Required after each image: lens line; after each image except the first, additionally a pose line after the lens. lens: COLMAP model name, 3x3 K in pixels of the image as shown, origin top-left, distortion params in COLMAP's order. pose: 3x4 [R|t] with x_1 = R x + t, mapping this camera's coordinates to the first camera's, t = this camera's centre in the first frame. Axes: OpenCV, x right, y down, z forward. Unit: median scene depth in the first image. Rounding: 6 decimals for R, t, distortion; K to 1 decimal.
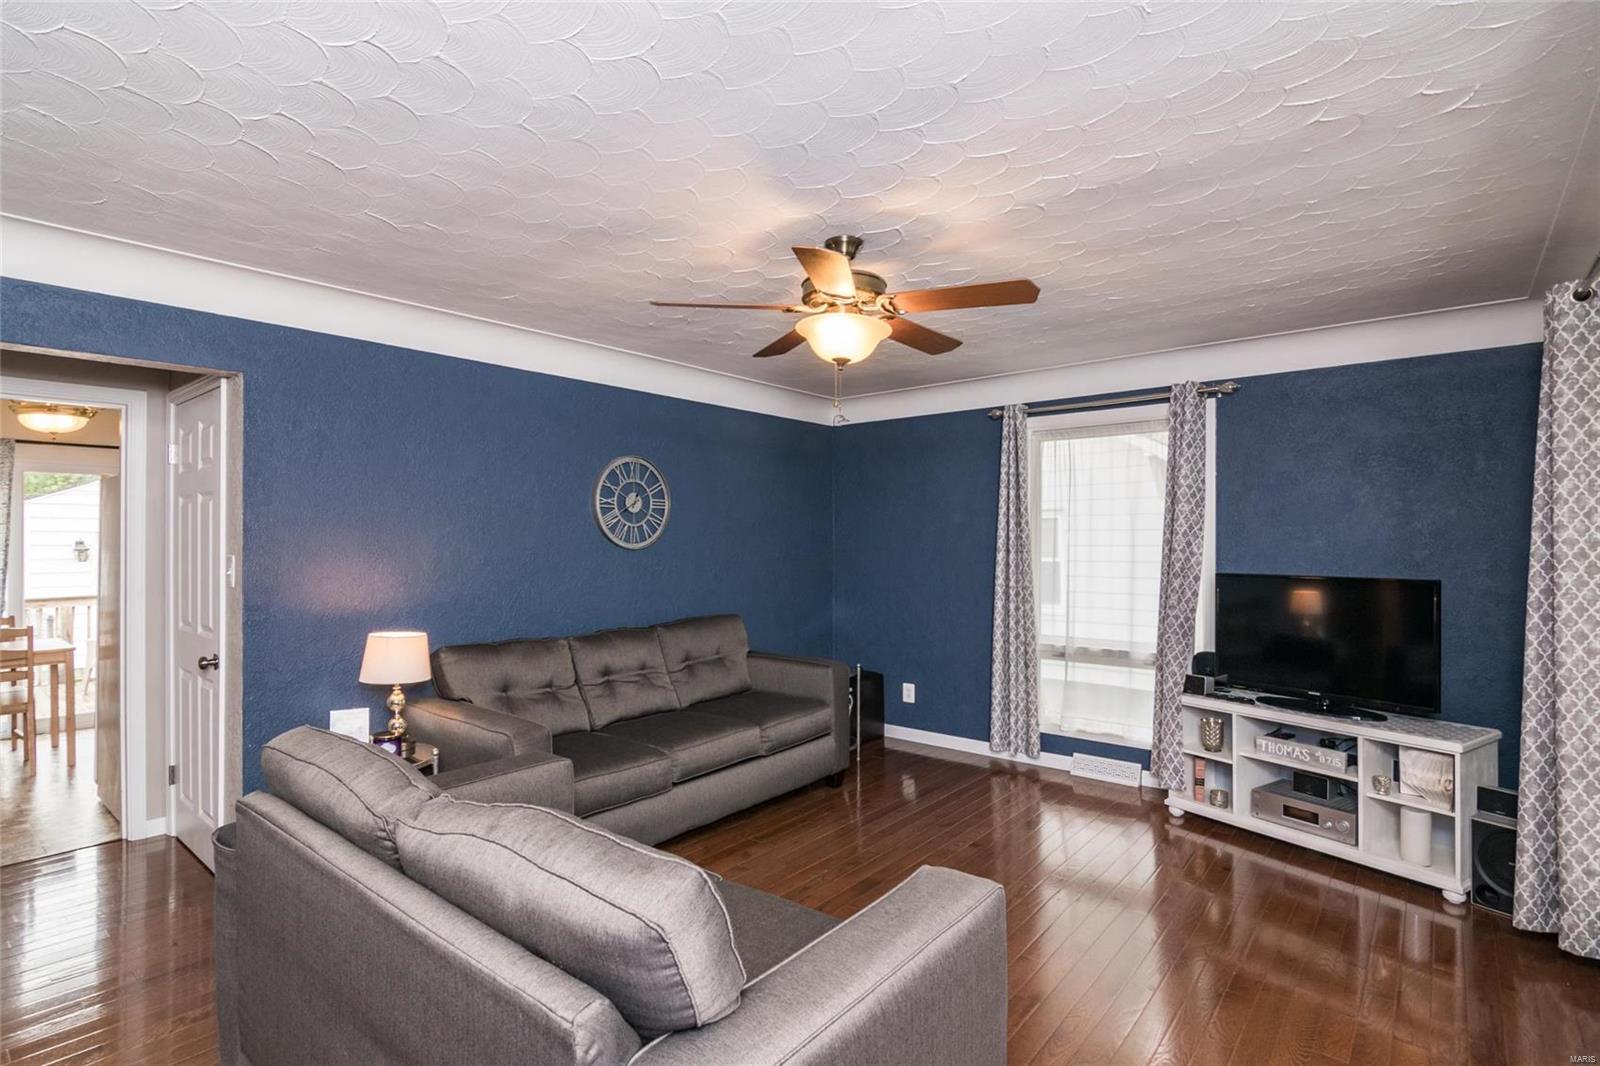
lens RADIAL K [[776.7, 0, 794.2], [0, 776.7, 528.4], [0, 0, 1]] dist [-0.017595, -0.001394]
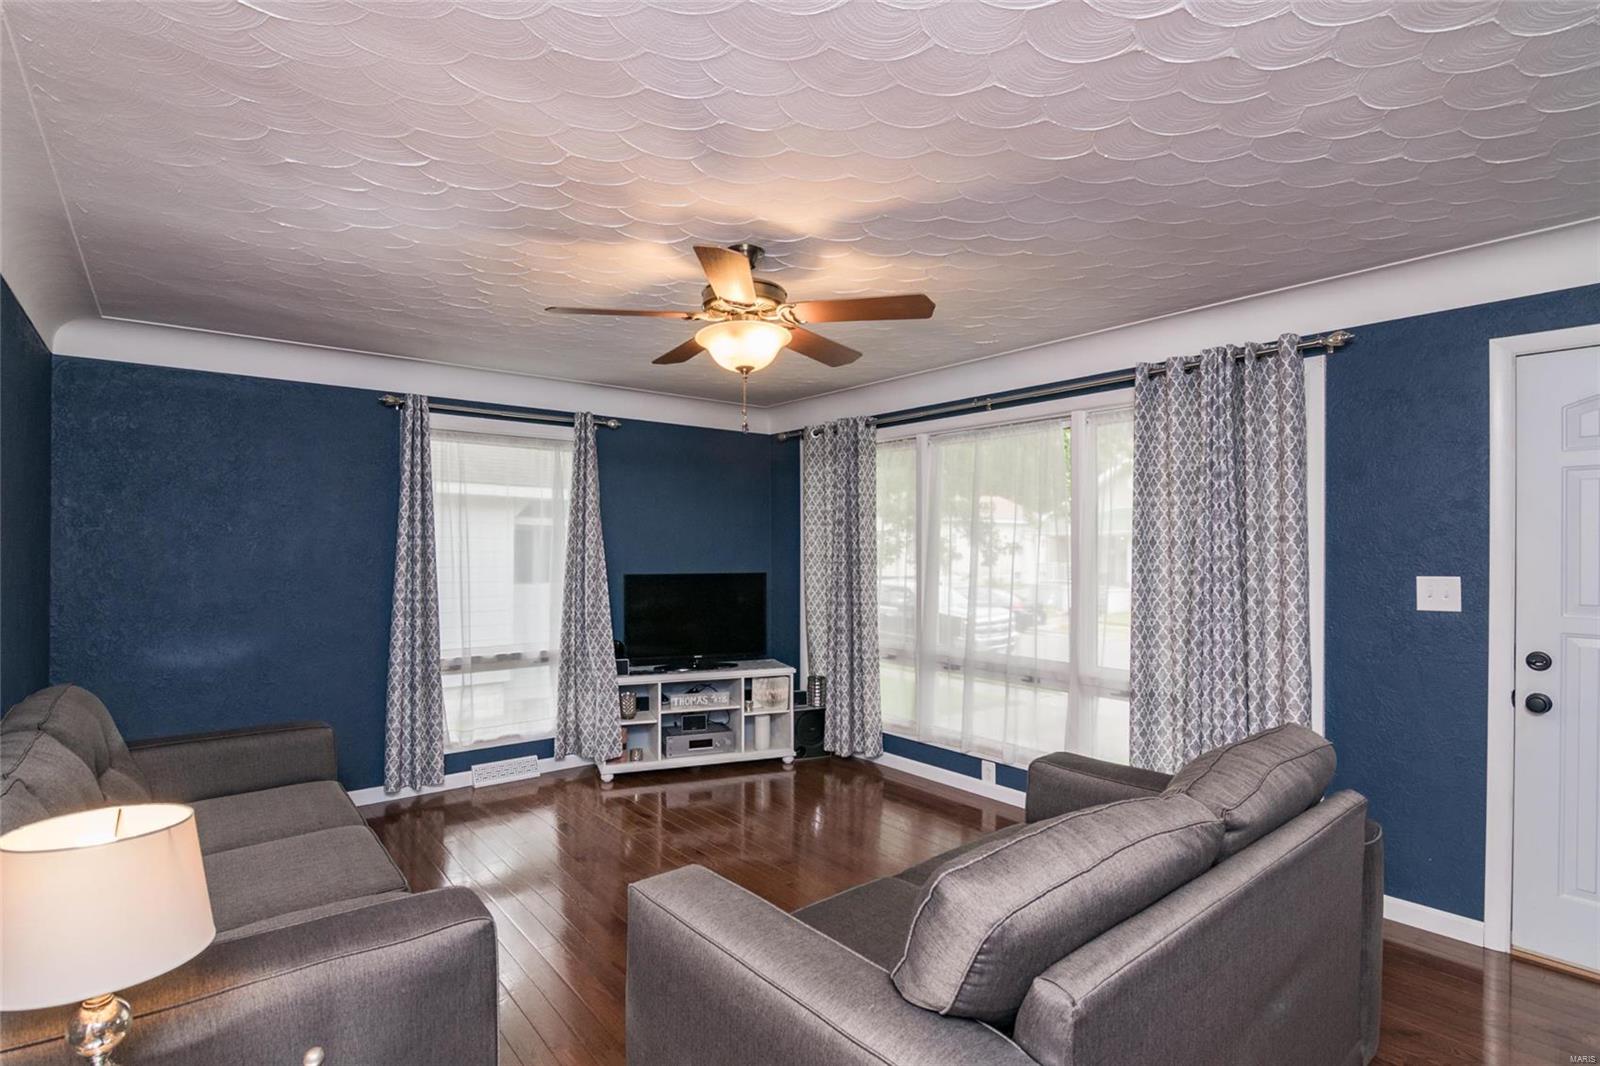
lens RADIAL K [[776.7, 0, 804.1], [0, 776.7, 547.7], [0, 0, 1]] dist [-0.017595, -0.001394]
pose [[0.177121, 0.007002, 0.984164, -0.625794], [-0.017114, 0.999845, -0.004034, 0.014275], [-0.984040, -0.016128, 0.177213, 0.501285]]
